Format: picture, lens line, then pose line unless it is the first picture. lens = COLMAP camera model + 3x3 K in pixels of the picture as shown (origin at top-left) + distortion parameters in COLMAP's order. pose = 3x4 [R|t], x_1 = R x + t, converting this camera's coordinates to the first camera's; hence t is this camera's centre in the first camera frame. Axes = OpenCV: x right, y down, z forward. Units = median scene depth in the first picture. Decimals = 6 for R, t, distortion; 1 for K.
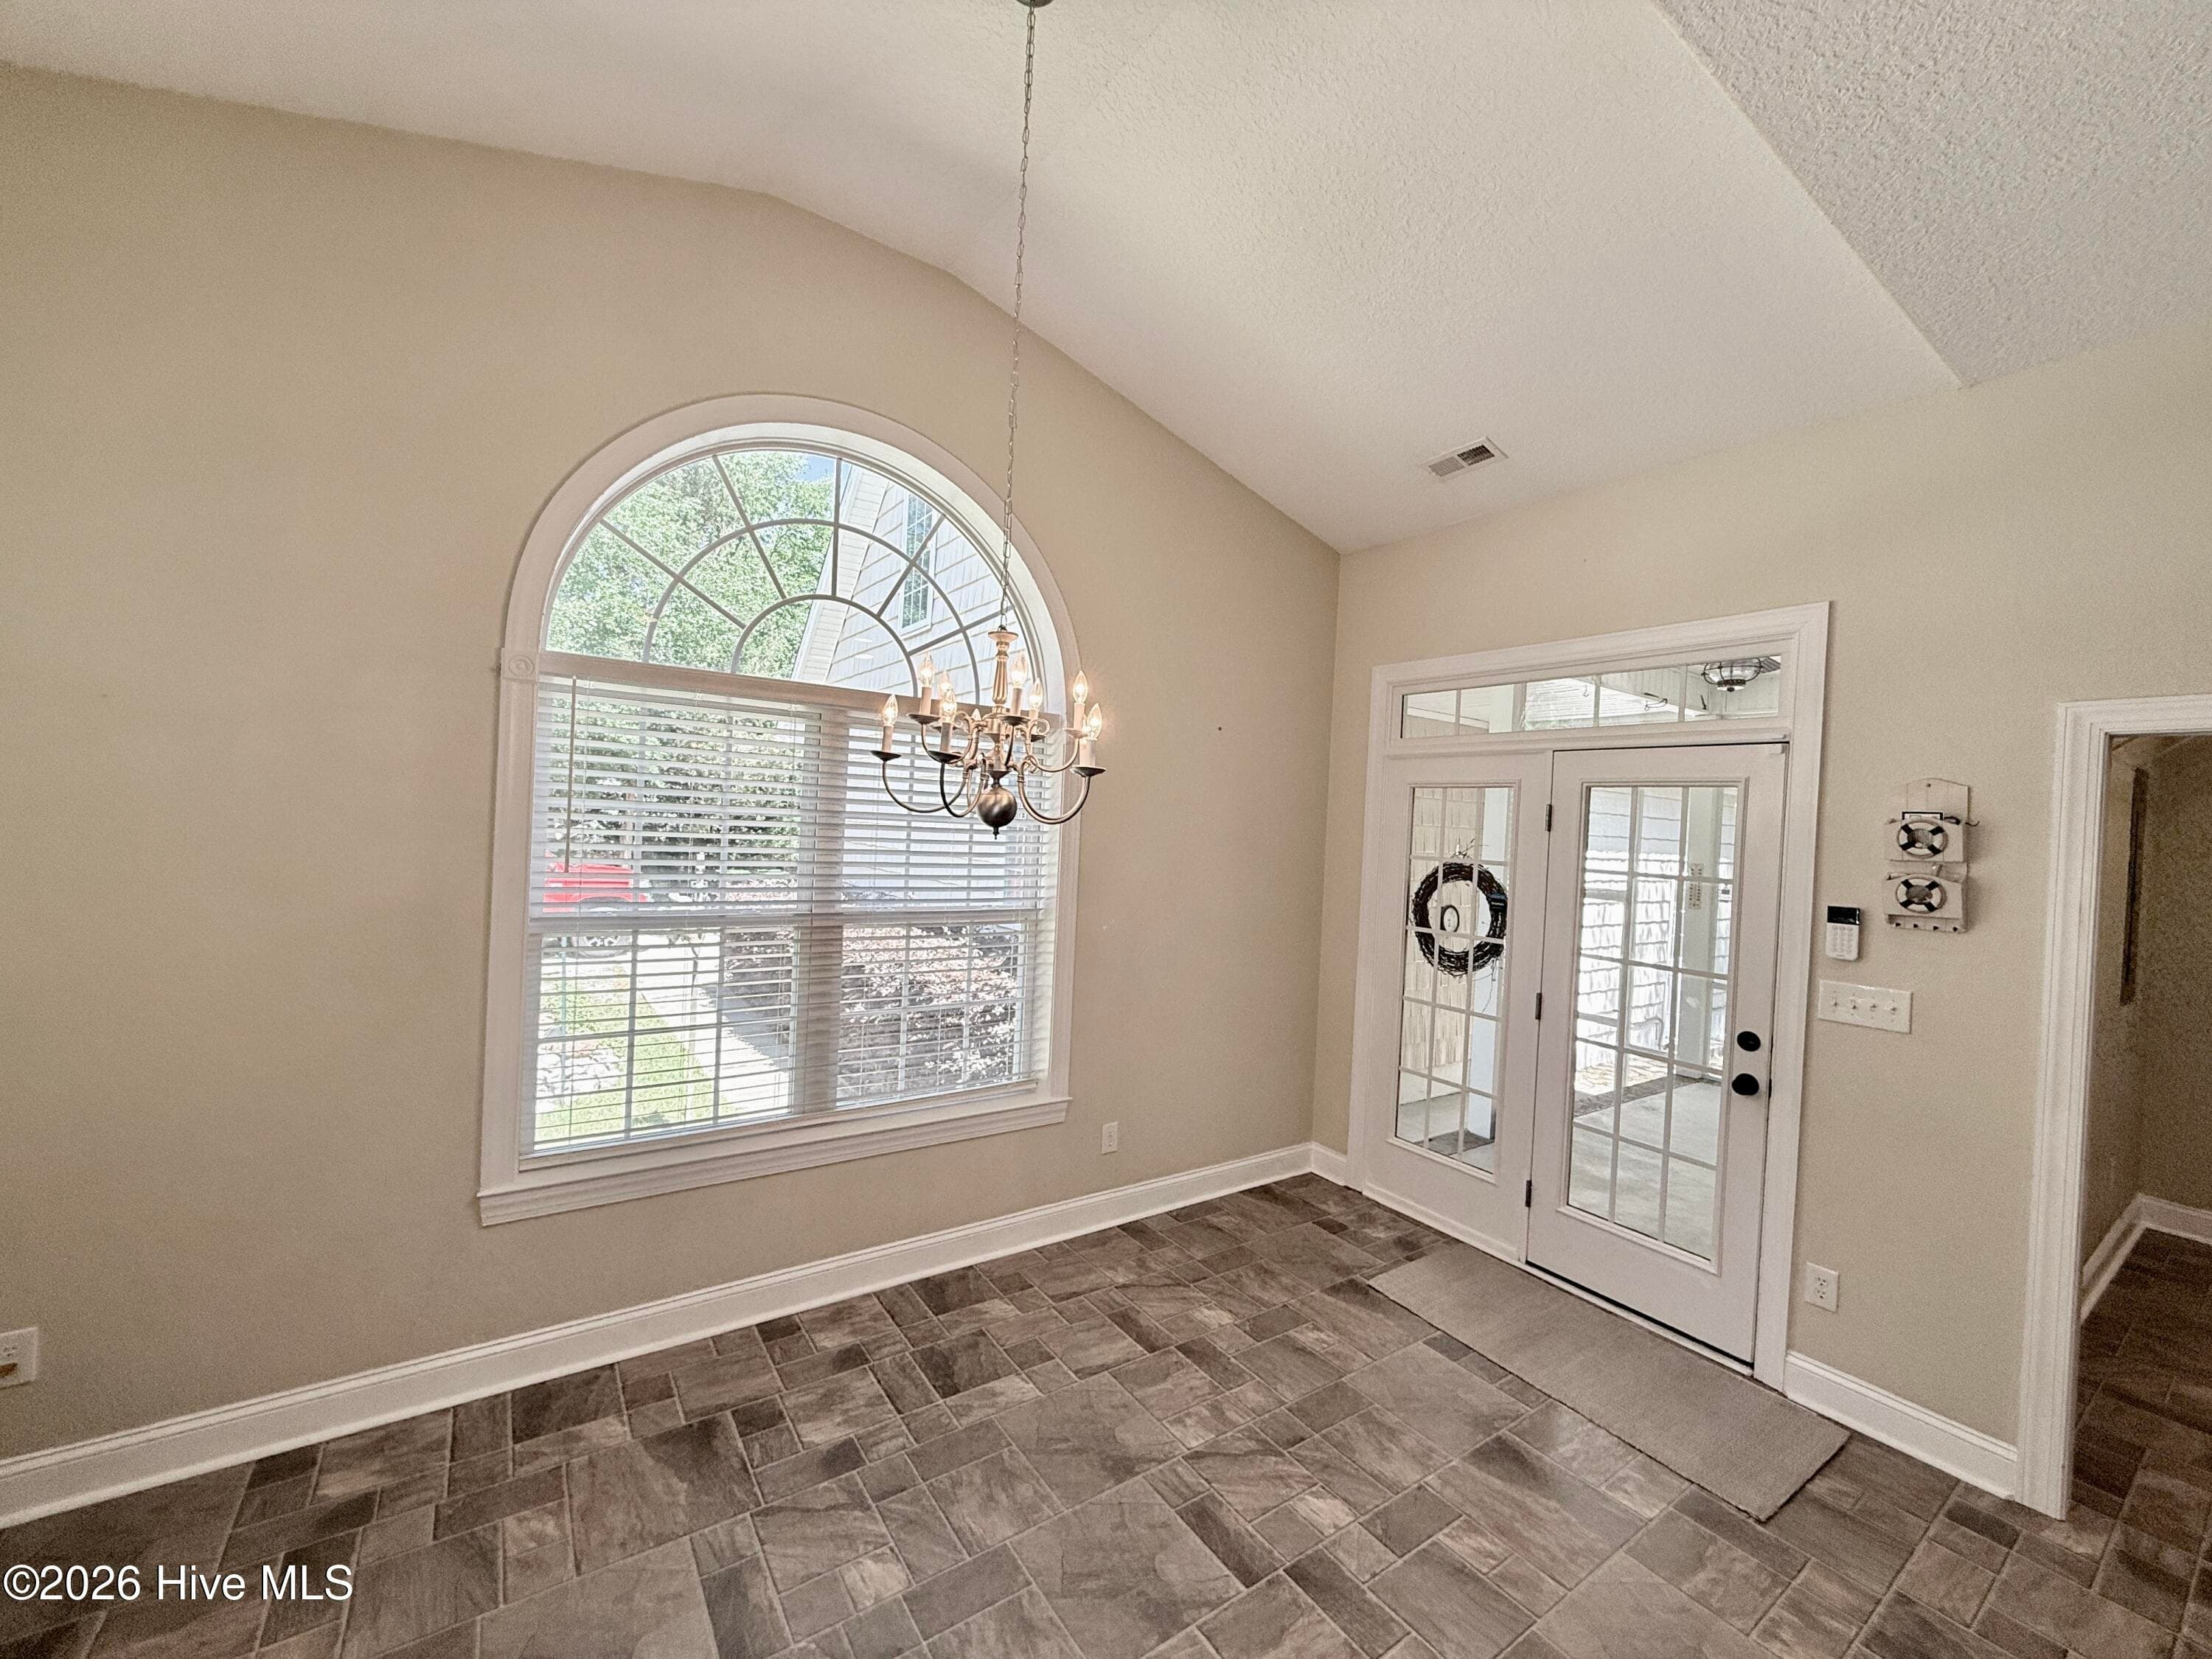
lens RADIAL K [[894.2, 0, 1102.4], [0, 894.2, 816.6], [0, 0, 1]] dist [0.001120, -0.000279]
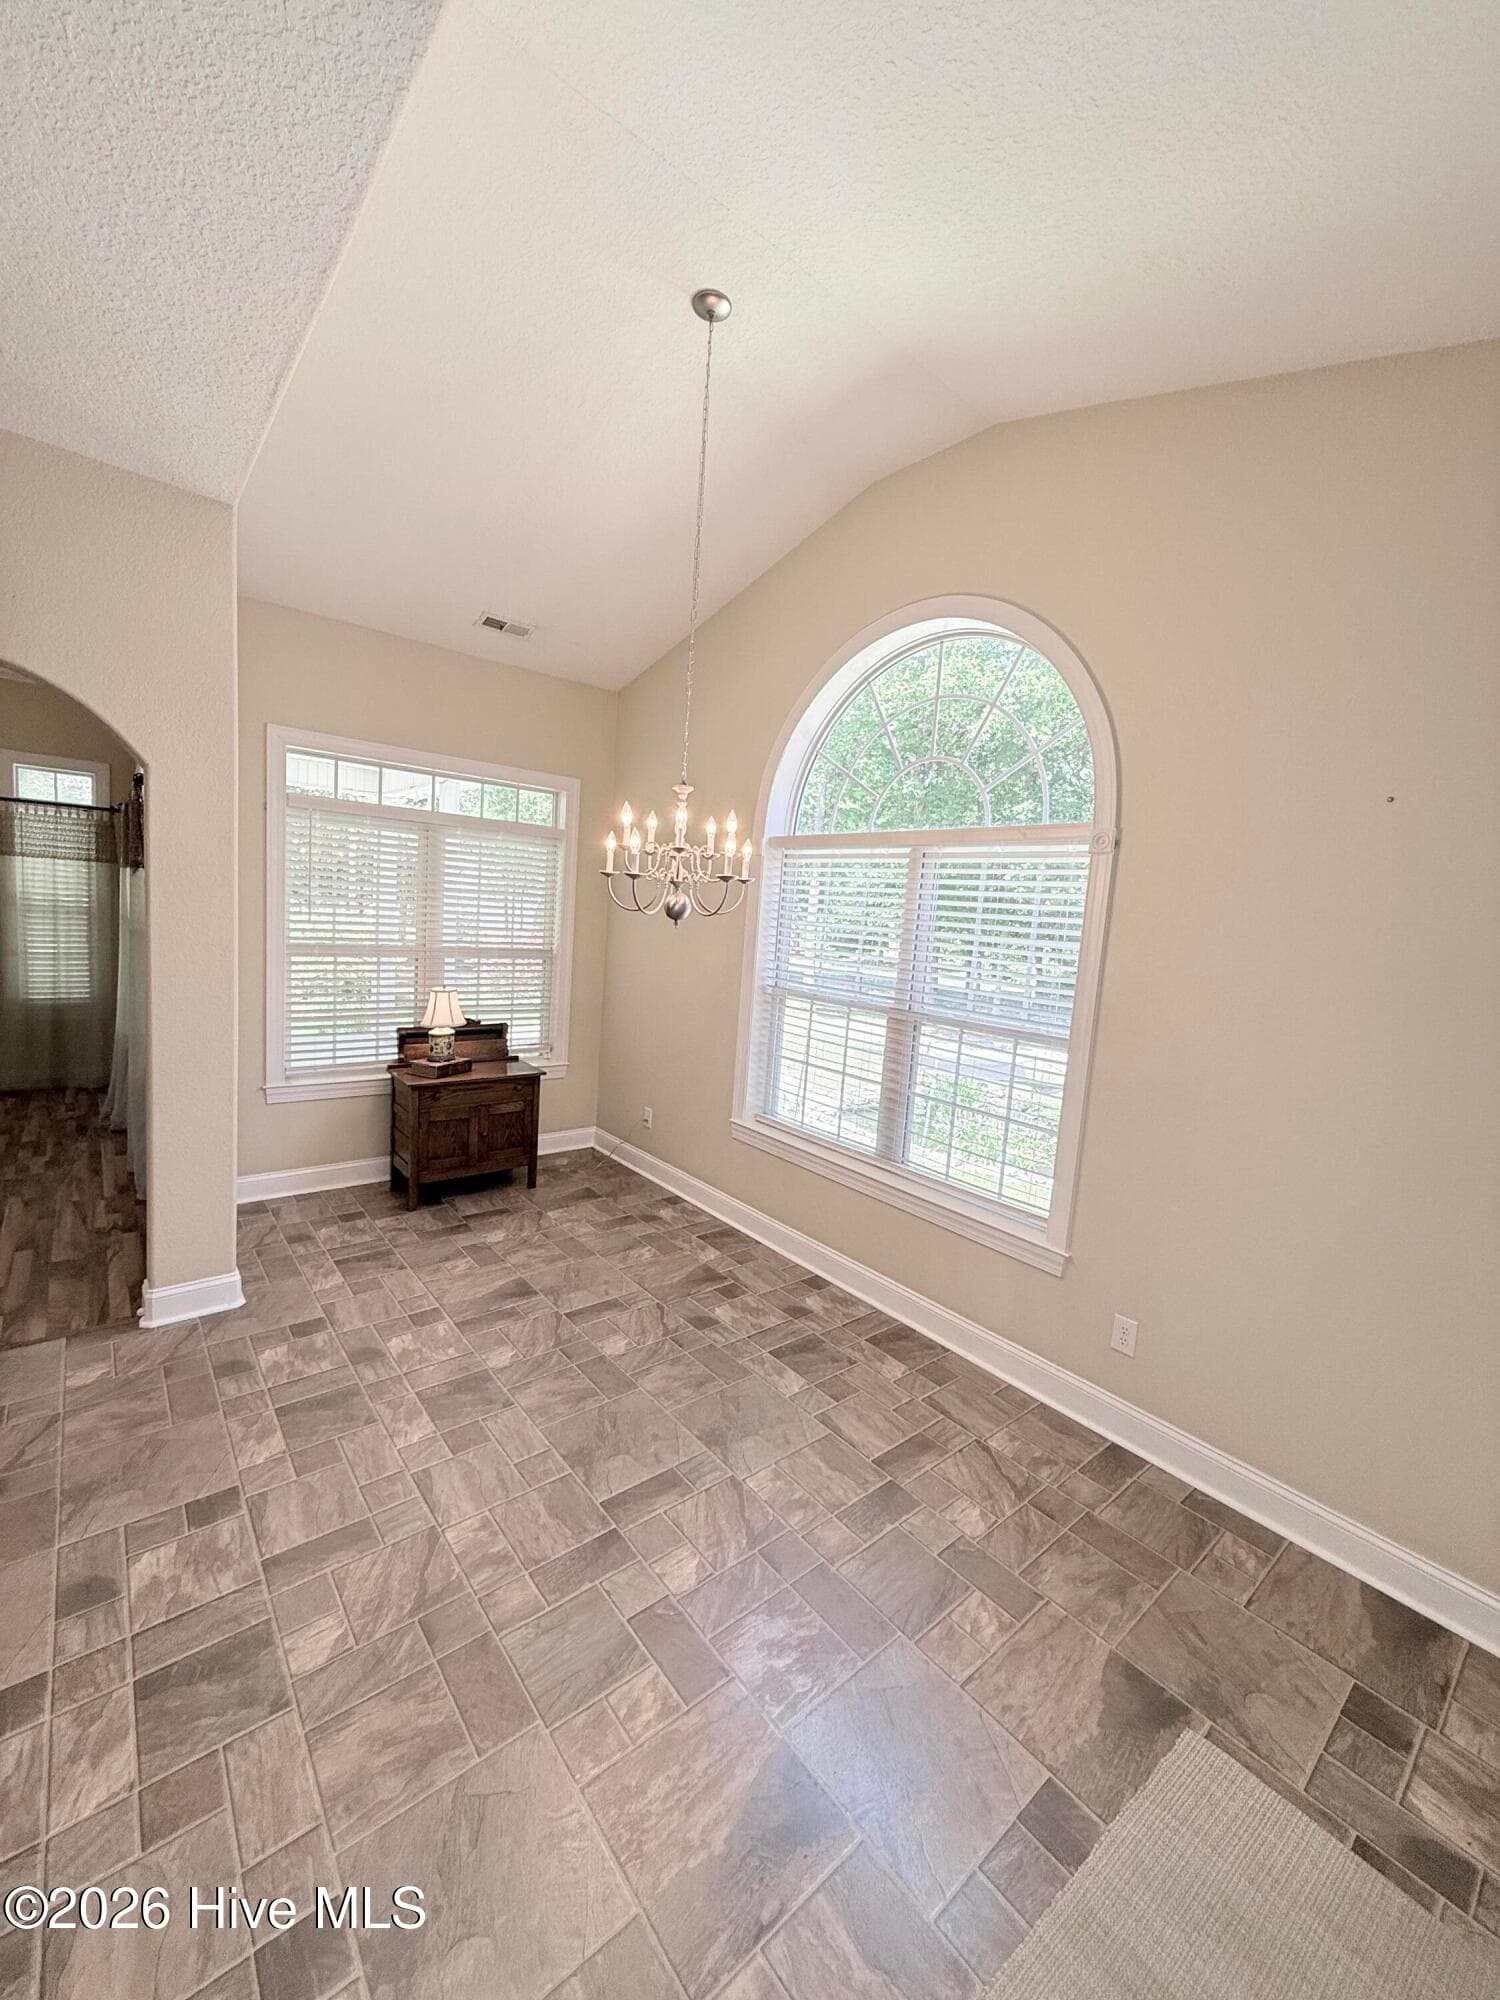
lens RADIAL K [[808.5, 0, 750.3], [0, 808.5, 994.8], [0, 0, 1]] dist [0.001120, -0.000279]
pose [[0.072586, 0.059189, -0.995604, 0.928154], [-0.064727, 0.996413, 0.054518, 0.041901], [0.995260, 0.060485, 0.076157, 0.779427]]
